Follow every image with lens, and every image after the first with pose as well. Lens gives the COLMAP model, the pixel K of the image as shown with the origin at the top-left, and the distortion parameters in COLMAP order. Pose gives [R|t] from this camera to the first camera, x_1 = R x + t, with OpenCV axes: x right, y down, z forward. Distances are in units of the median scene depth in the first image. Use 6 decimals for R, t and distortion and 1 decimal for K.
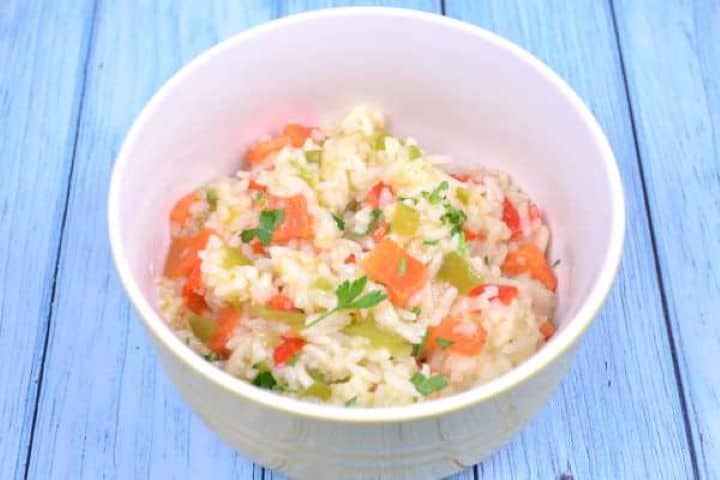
lens RADIAL K [[1554.0, 0, 359.3], [0, 1554.0, 291.1], [0, 0, 1]] dist [-0.010504, -0.081993]
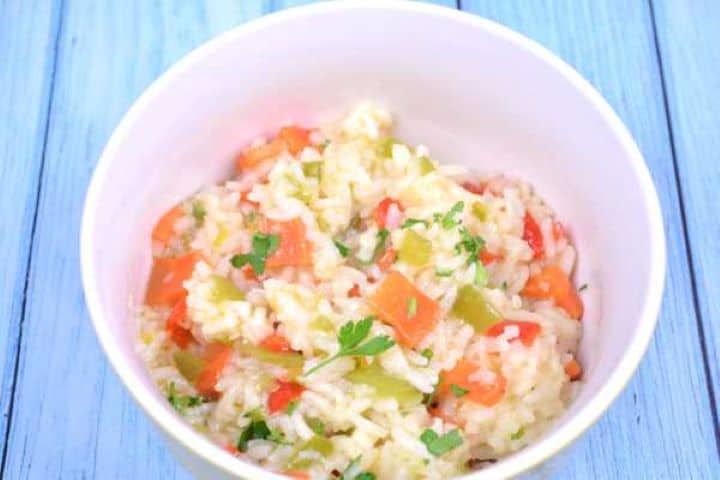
lens RADIAL K [[1554.0, 0, 359.3], [0, 1554.0, 291.1], [0, 0, 1]] dist [-0.010504, -0.081993]
pose [[0.999977, 0.004070, 0.005469, -0.007424], [-0.004623, 0.994445, 0.105159, -0.113102], [-0.005011, -0.105182, 0.994440, 0.110780]]
